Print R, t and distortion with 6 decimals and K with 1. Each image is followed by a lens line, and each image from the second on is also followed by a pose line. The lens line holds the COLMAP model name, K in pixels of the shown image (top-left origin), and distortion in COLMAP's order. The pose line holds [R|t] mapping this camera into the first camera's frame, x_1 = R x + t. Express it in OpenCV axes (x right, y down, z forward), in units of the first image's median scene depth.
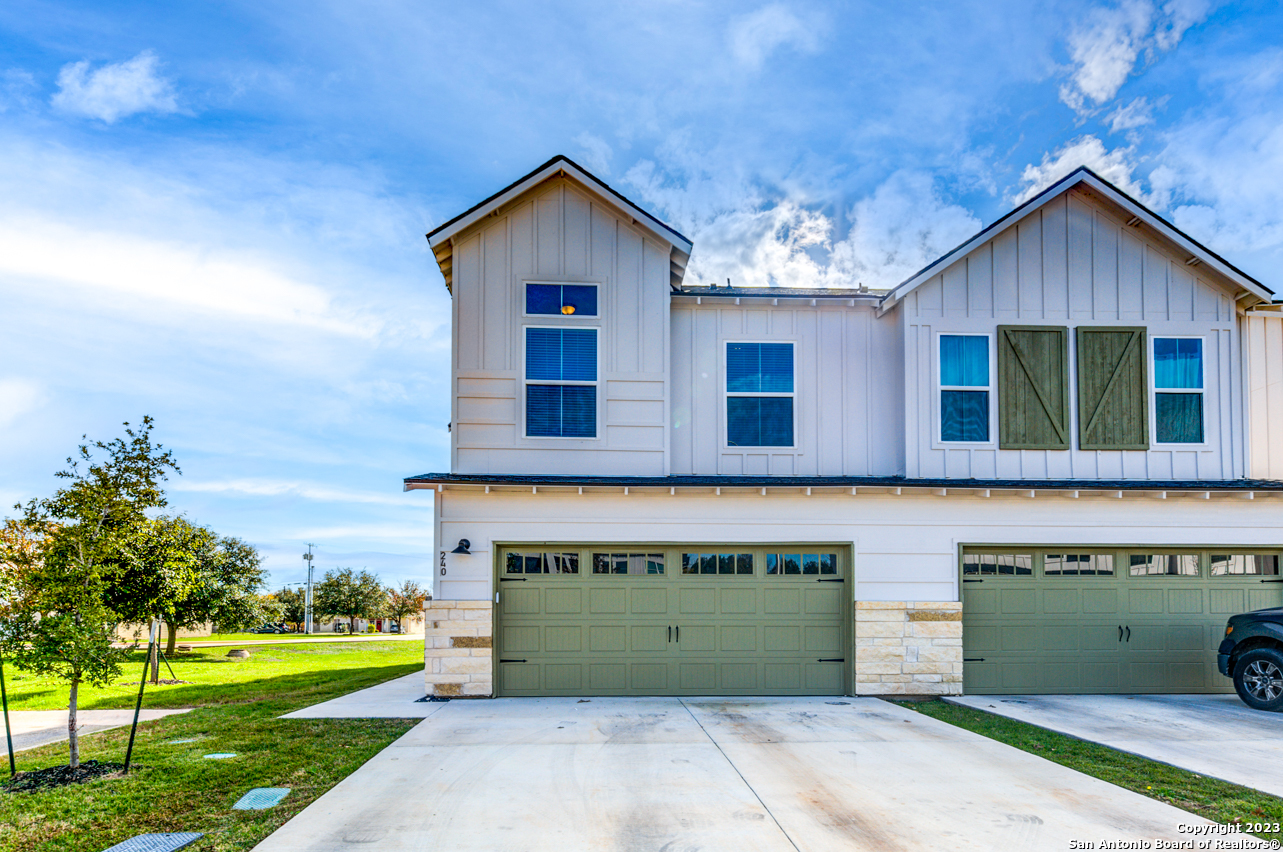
lens RADIAL K [[652.7, 0, 641.5], [0, 652.7, 618.8], [0, 0, 1]] dist [0.001471, 0.000285]
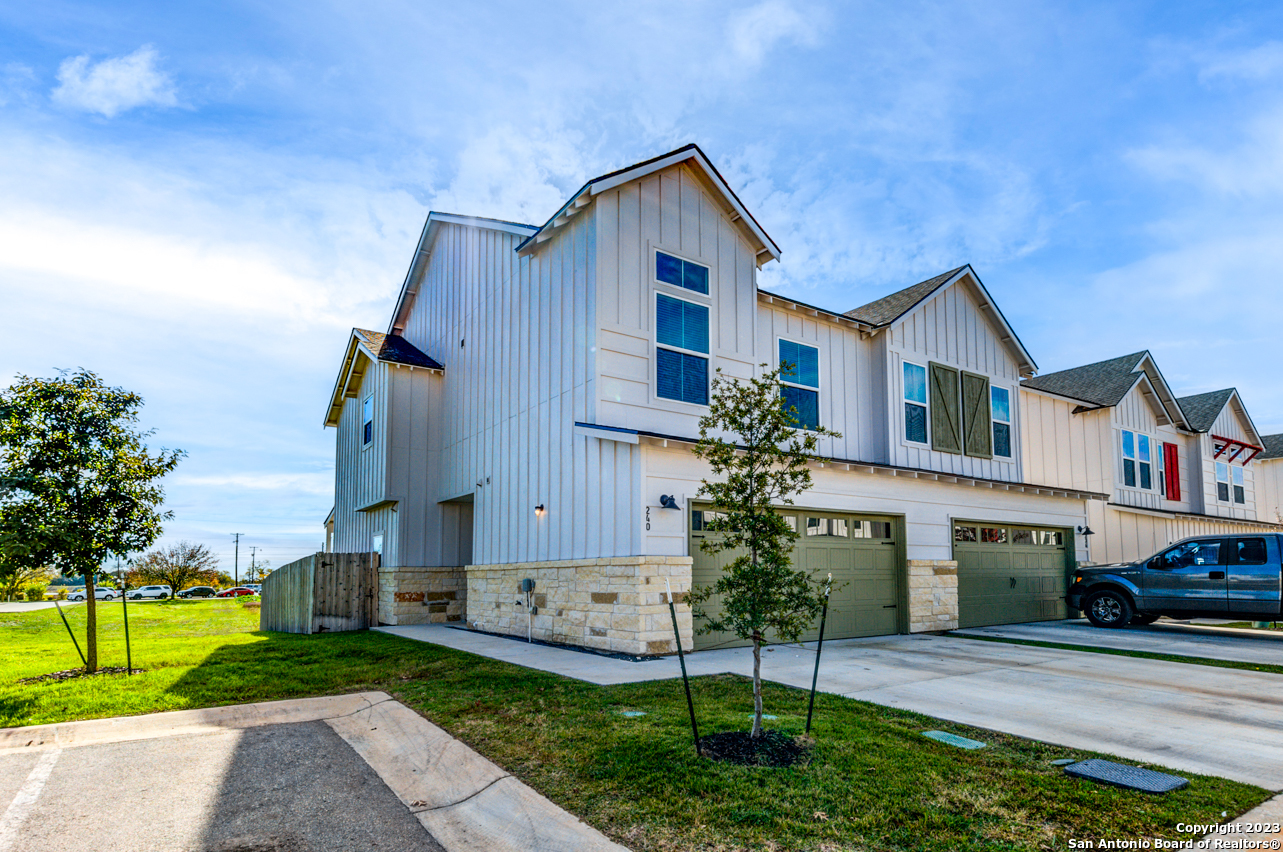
lens RADIAL K [[675.9, 0, 640.4], [0, 675.9, 526.5], [0, 0, 1]] dist [0.030612, 0.000160]
pose [[0.848777, 0.032462, 0.527753, -0.754146], [-0.001622, 0.998269, -0.058794, -0.011678], [-0.528748, 0.049047, 0.847361, 0.117548]]
